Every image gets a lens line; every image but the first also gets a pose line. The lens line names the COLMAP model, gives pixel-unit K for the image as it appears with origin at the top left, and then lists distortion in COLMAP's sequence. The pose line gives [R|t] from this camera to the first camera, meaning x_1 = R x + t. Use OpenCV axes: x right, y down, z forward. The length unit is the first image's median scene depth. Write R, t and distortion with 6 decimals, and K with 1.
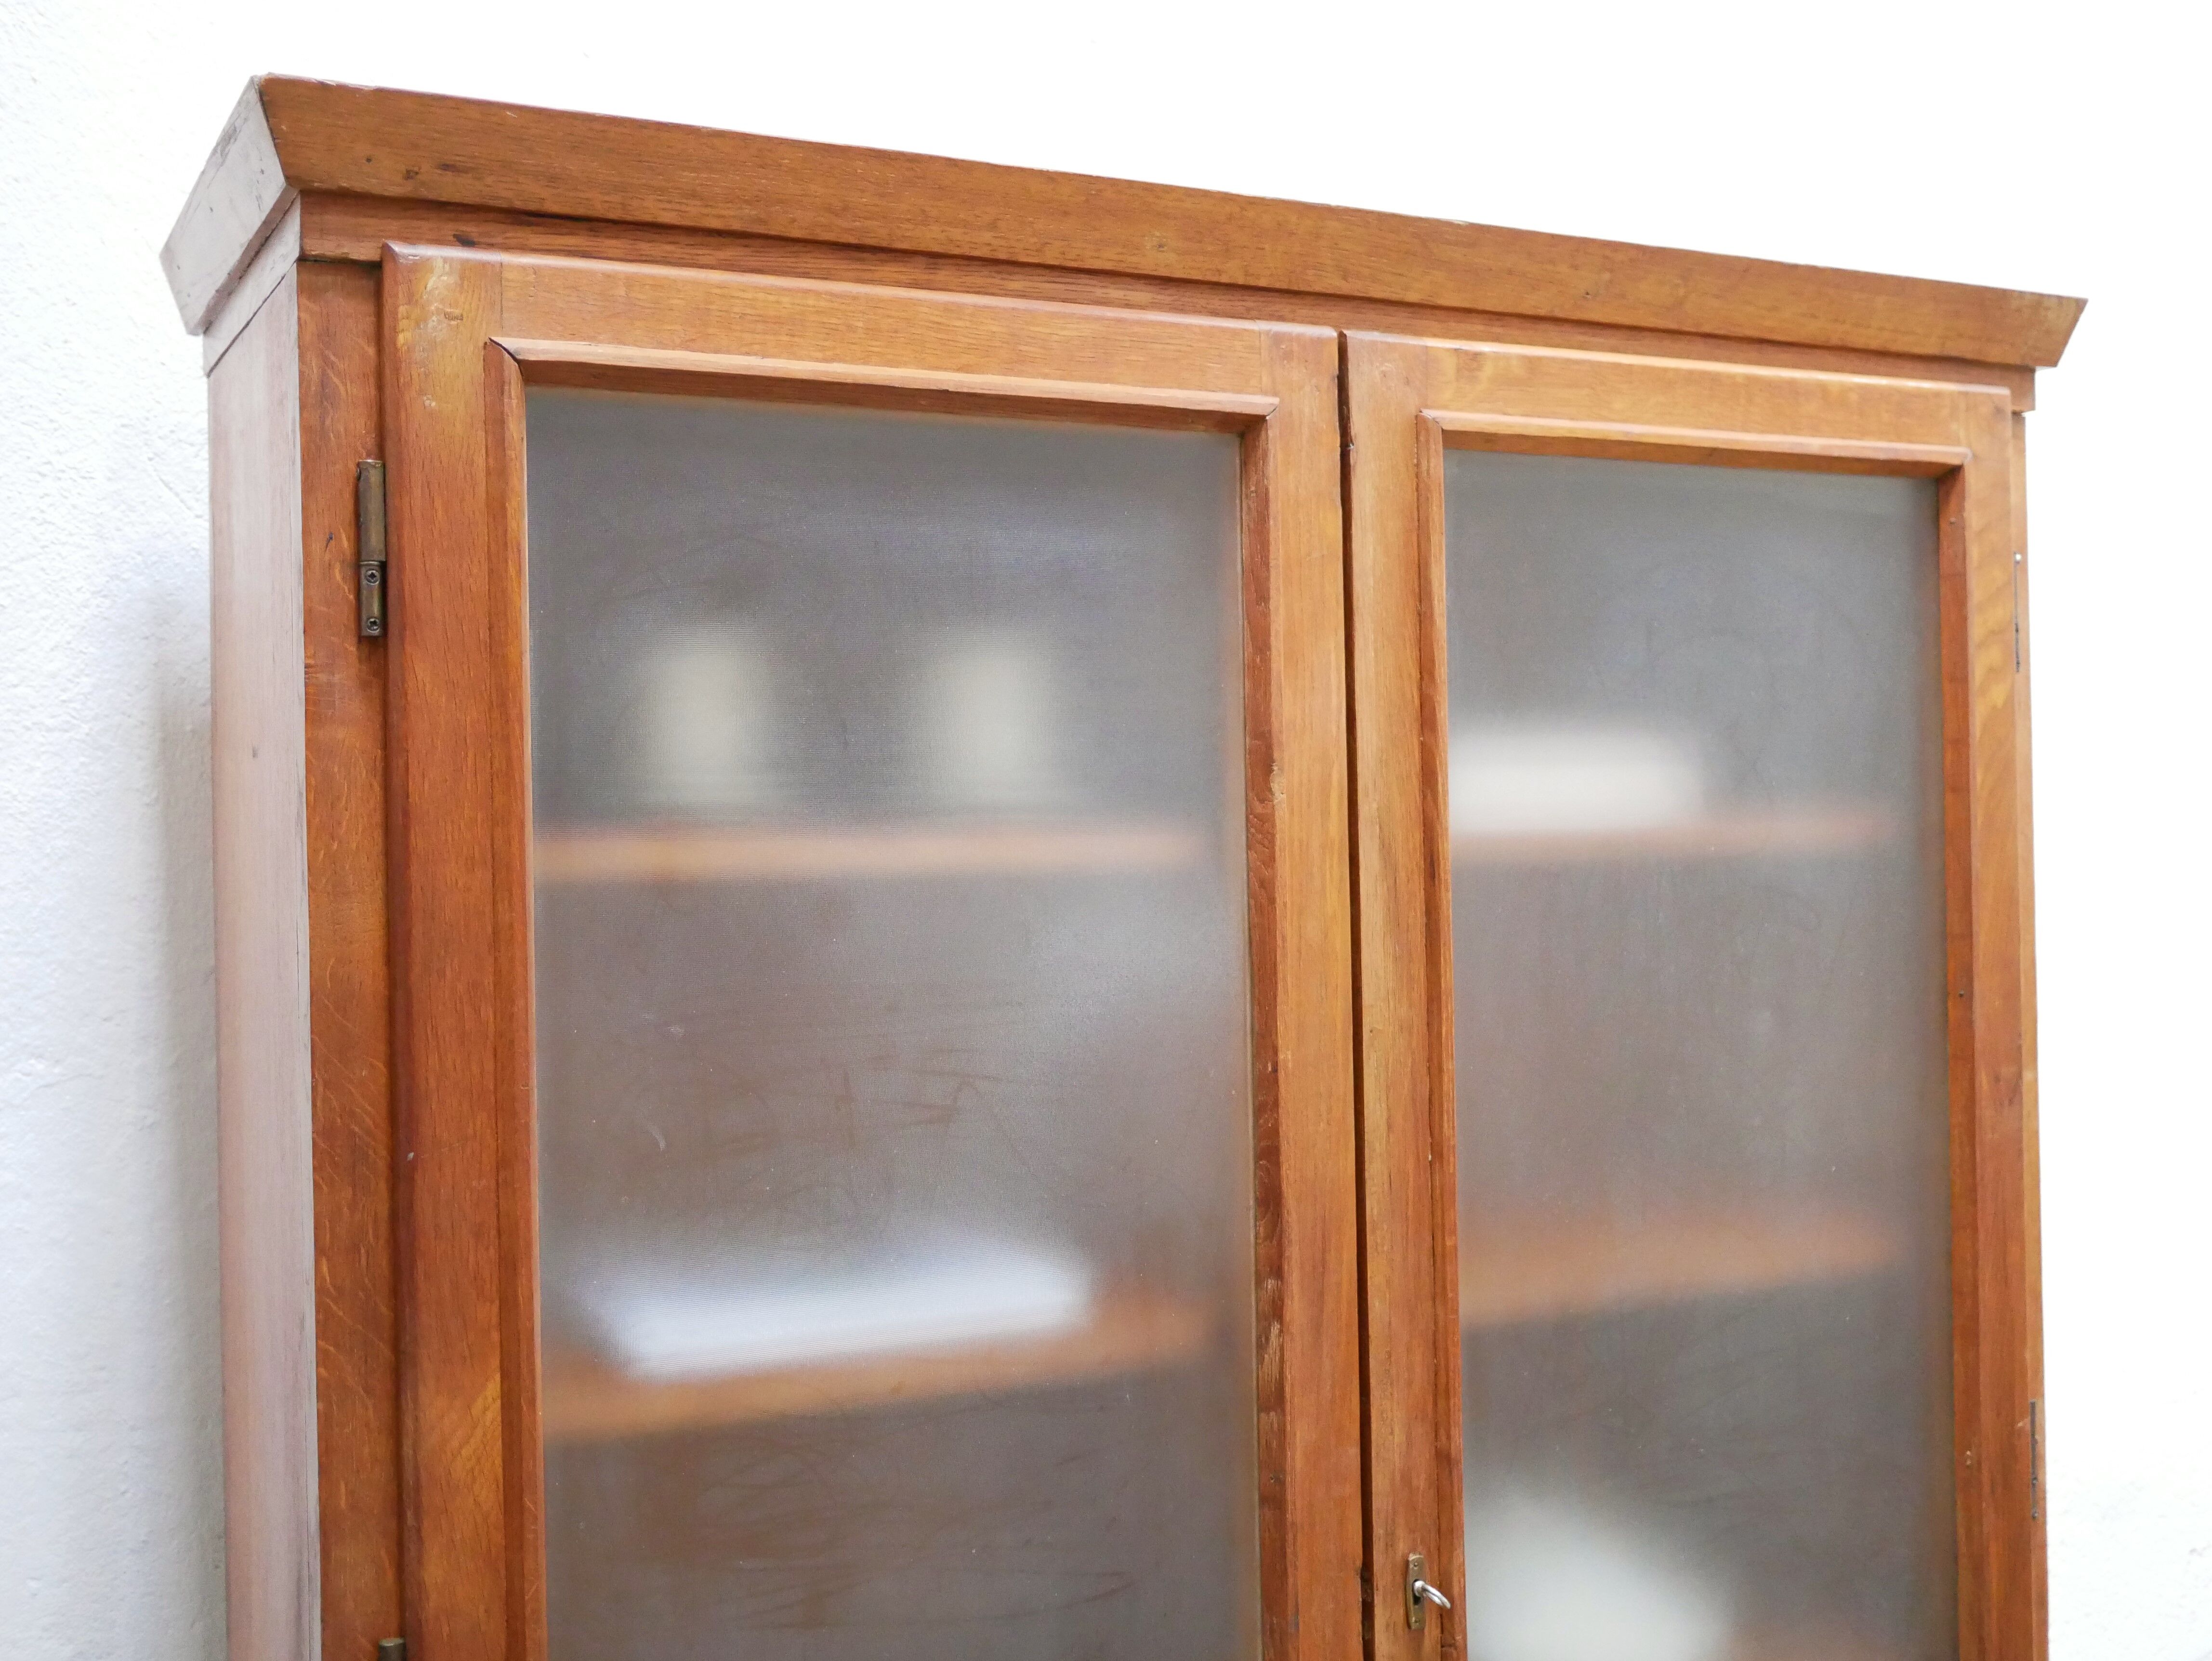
lens RADIAL K [[2504.2, 0, 1113.8], [0, 2504.2, 831.2], [0, 0, 1]] dist [-0.024817, 0.029770]
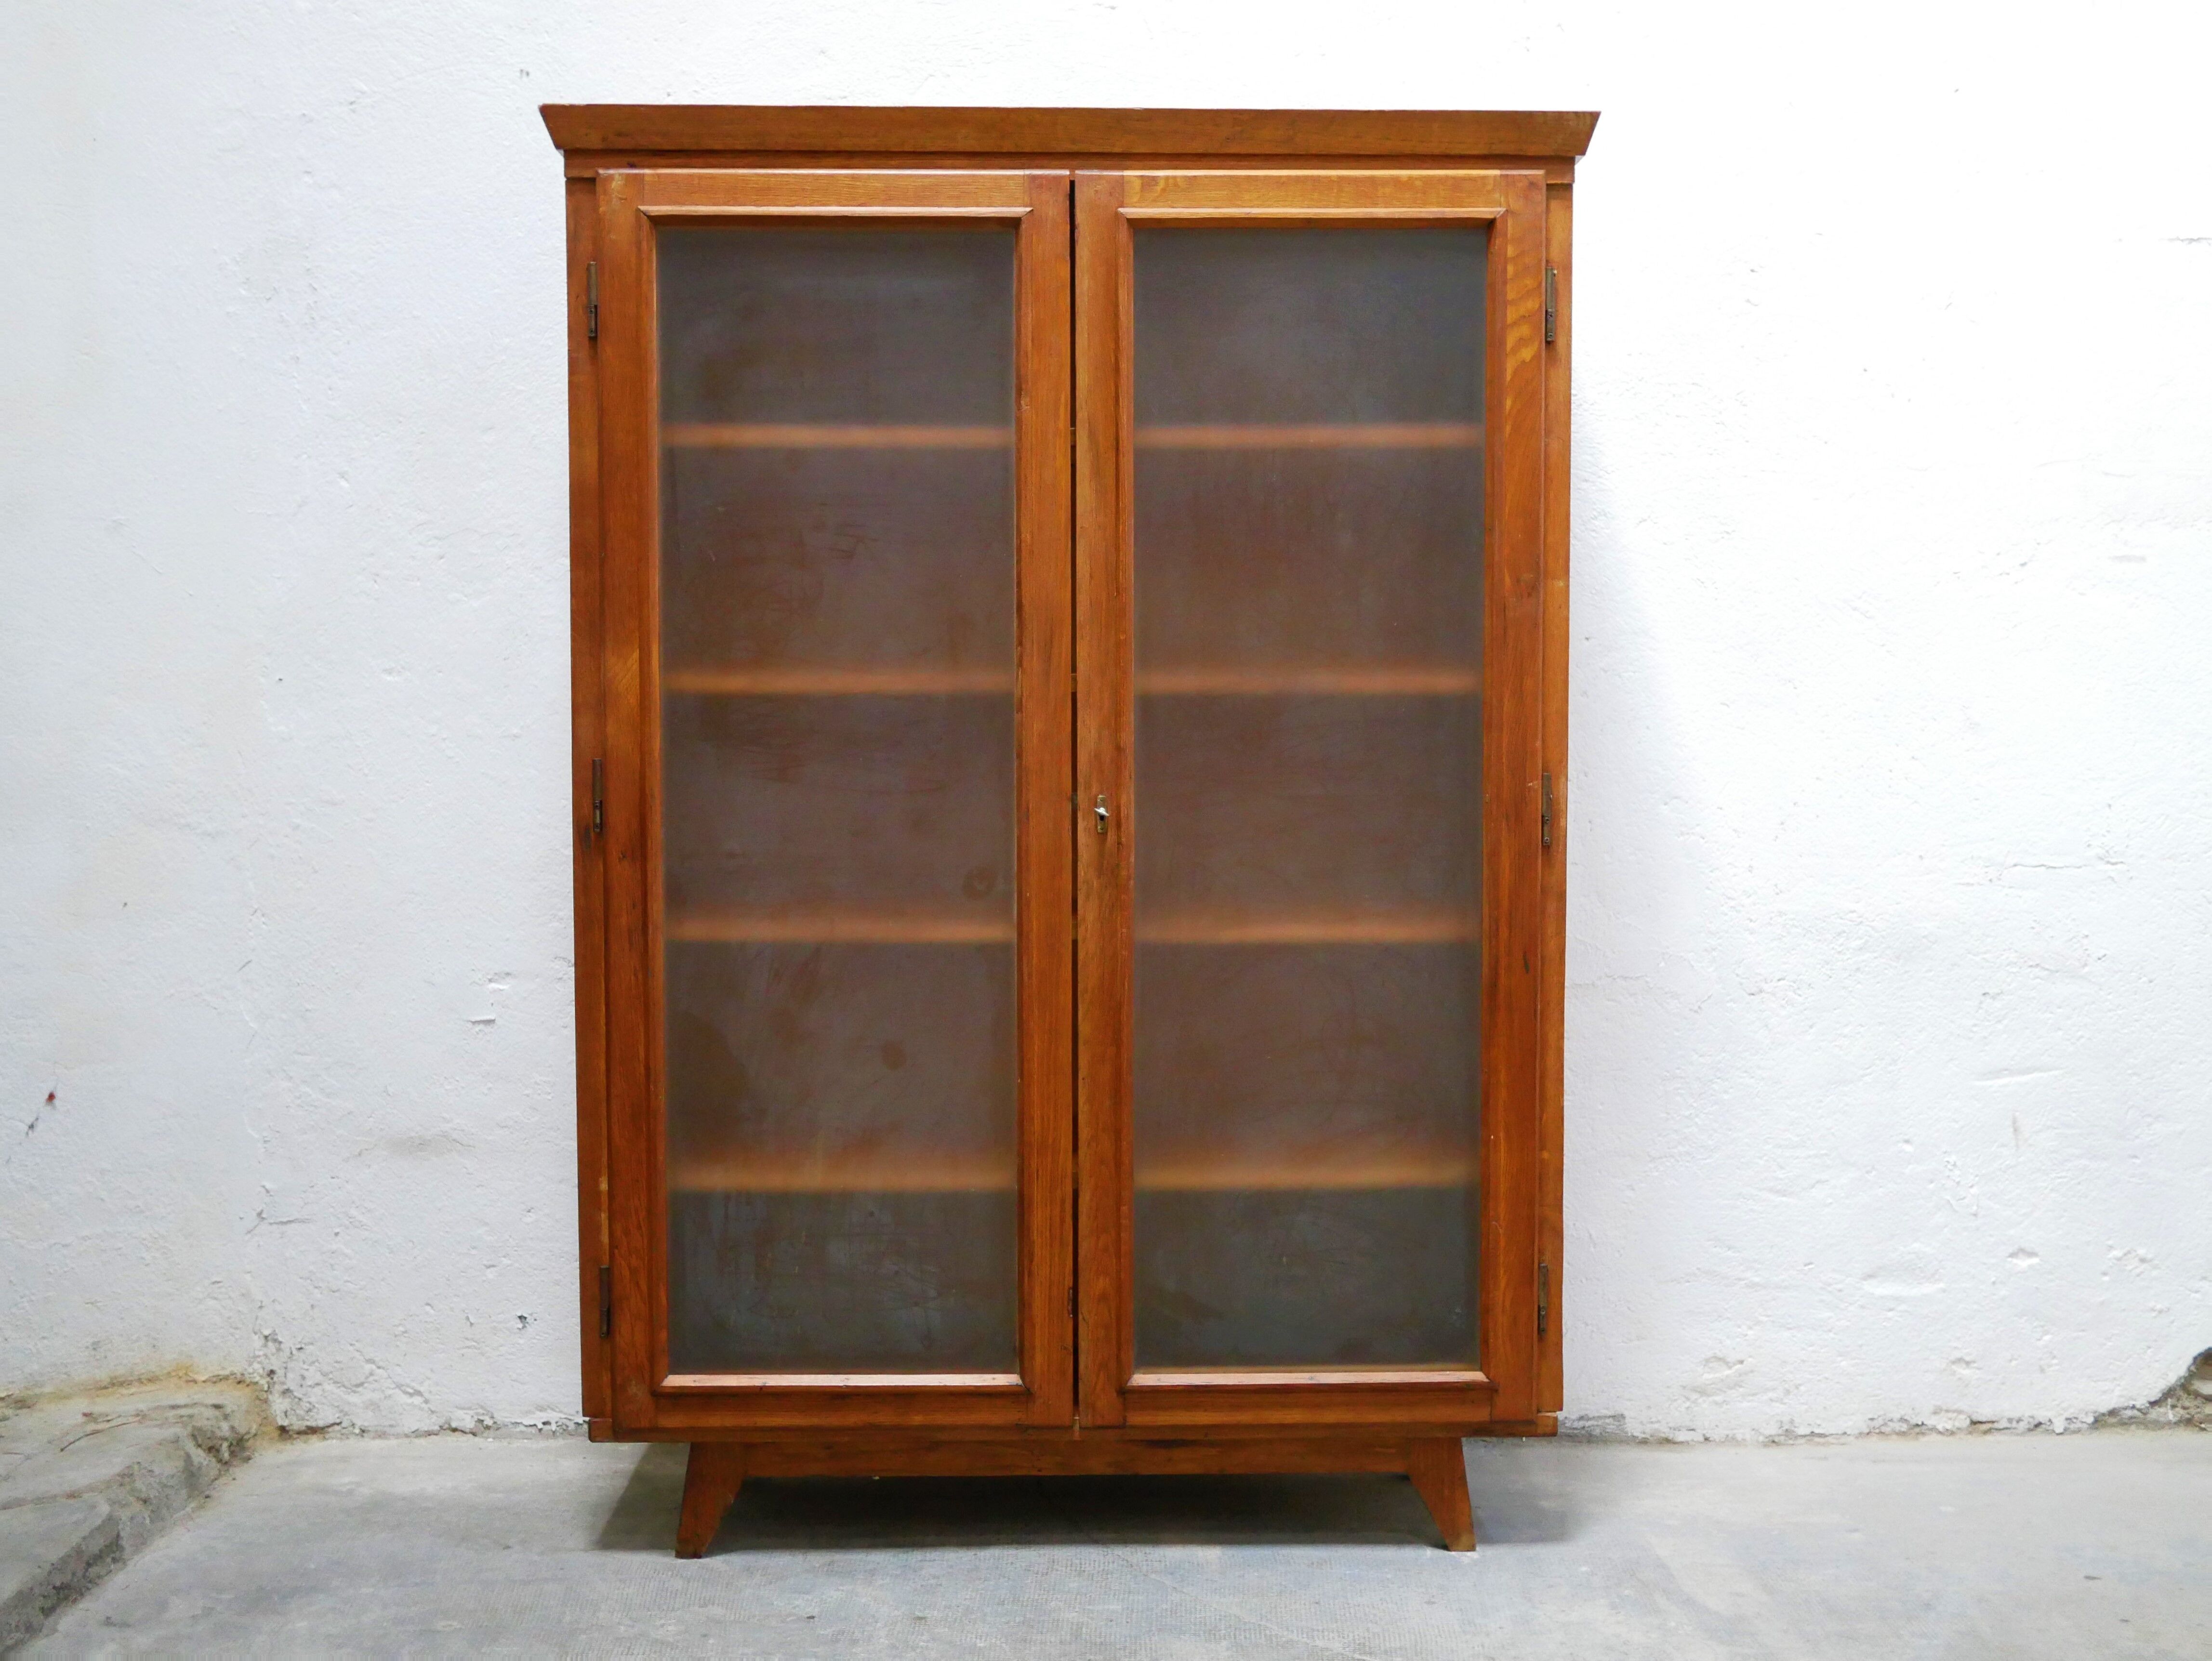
lens RADIAL K [[2500.2, 0, 1106.0], [0, 2500.2, 830.5], [0, 0, 1]] dist [-0.021975, 0.021529]
pose [[0.893331, 0.042531, -0.447383, 1.116971], [-0.015795, 0.997868, 0.063323, 0.212647], [0.449122, -0.049502, 0.892098, -0.844762]]
